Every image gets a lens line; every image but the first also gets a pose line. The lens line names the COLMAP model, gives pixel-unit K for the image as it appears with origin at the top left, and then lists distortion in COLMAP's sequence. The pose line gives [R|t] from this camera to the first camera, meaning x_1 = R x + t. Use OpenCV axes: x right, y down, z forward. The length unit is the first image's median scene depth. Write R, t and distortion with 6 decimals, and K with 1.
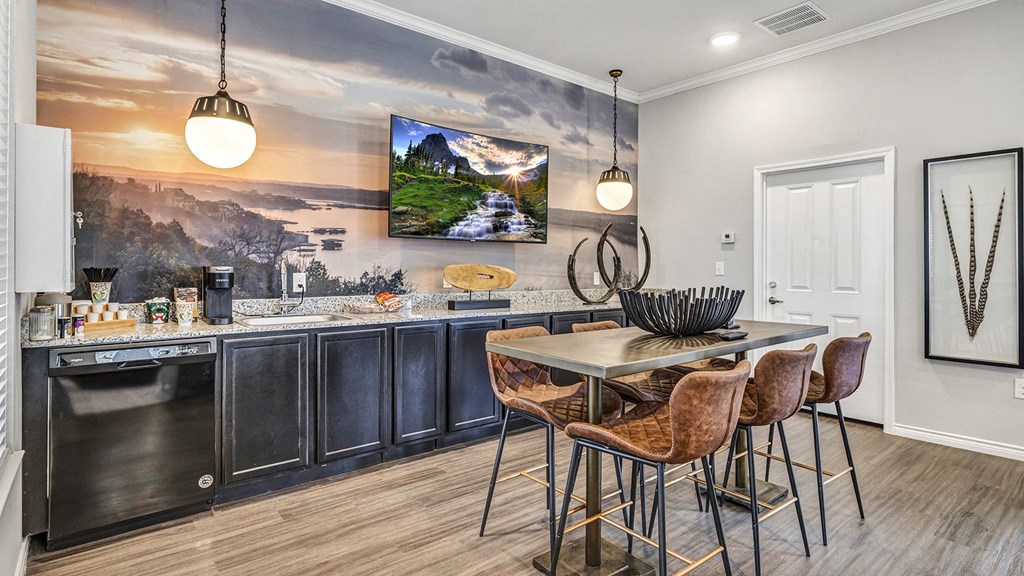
lens RADIAL K [[509.1, 0, 515.2], [0, 509.1, 295.4], [0, 0, 1]] dist [-0.000697, -0.000073]
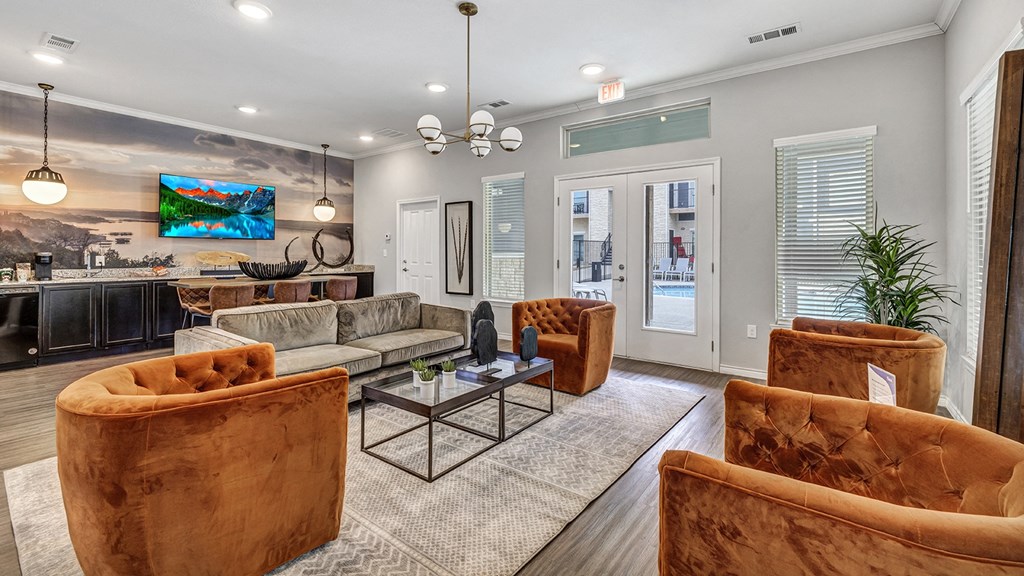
lens RADIAL K [[435.7, 0, 525.3], [0, 435.7, 271.5], [0, 0, 1]] dist [-0.000860, -0.000251]
pose [[0.968870, -0.013891, 0.247180, 0.700008], [0.017374, 0.999778, -0.011916, 0.059886], [-0.246960, 0.015839, 0.968896, -0.951274]]
